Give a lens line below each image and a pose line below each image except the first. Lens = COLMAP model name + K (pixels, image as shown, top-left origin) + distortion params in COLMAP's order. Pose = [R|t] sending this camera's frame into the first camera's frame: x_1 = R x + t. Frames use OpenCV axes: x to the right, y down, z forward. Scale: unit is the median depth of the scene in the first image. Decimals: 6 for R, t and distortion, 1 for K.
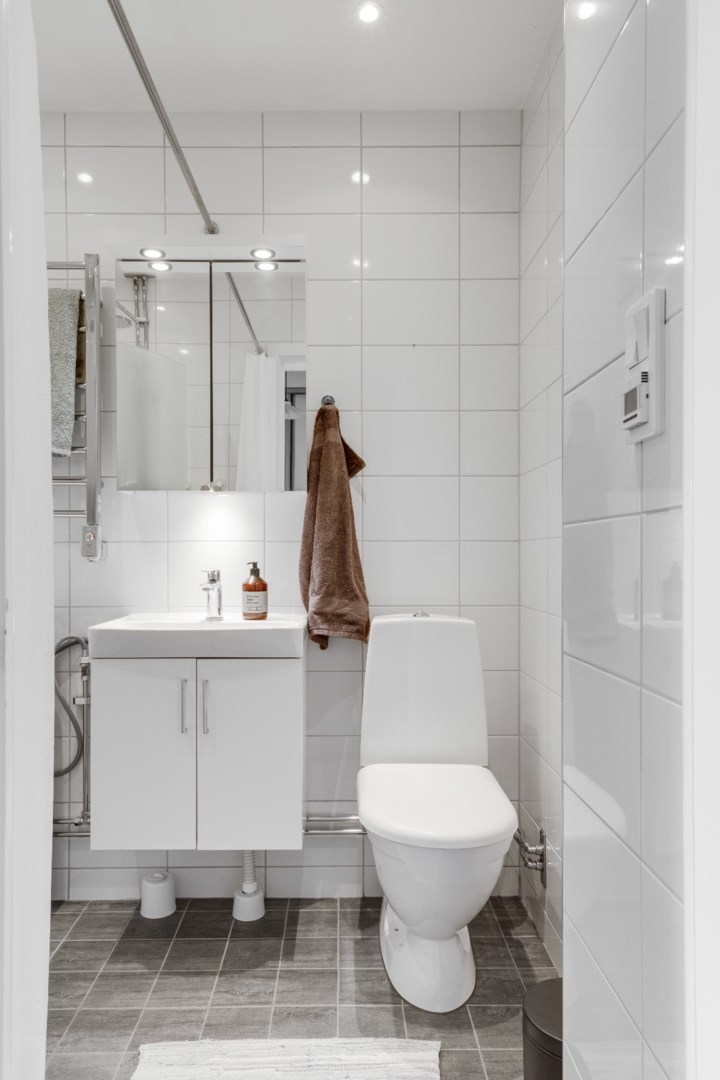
lens RADIAL K [[709.7, 0, 358.7], [0, 709.7, 544.7], [0, 0, 1]] dist [0.010764, 0.001147]
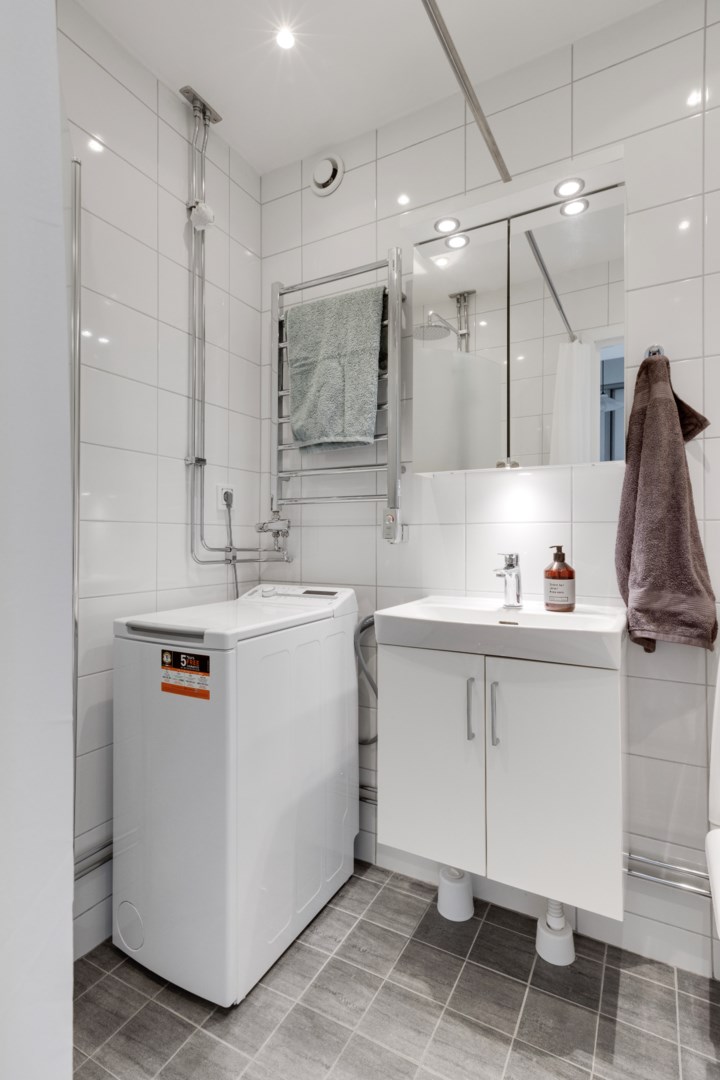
lens RADIAL K [[561.7, 0, 341.4], [0, 561.7, 532.9], [0, 0, 1]] dist [0.023333, -0.003522]
pose [[0.858844, -0.003012, -0.512229, -0.019757], [0.006820, 0.999961, 0.005556, 0.002949], [0.512192, -0.008265, 0.858831, 0.260236]]
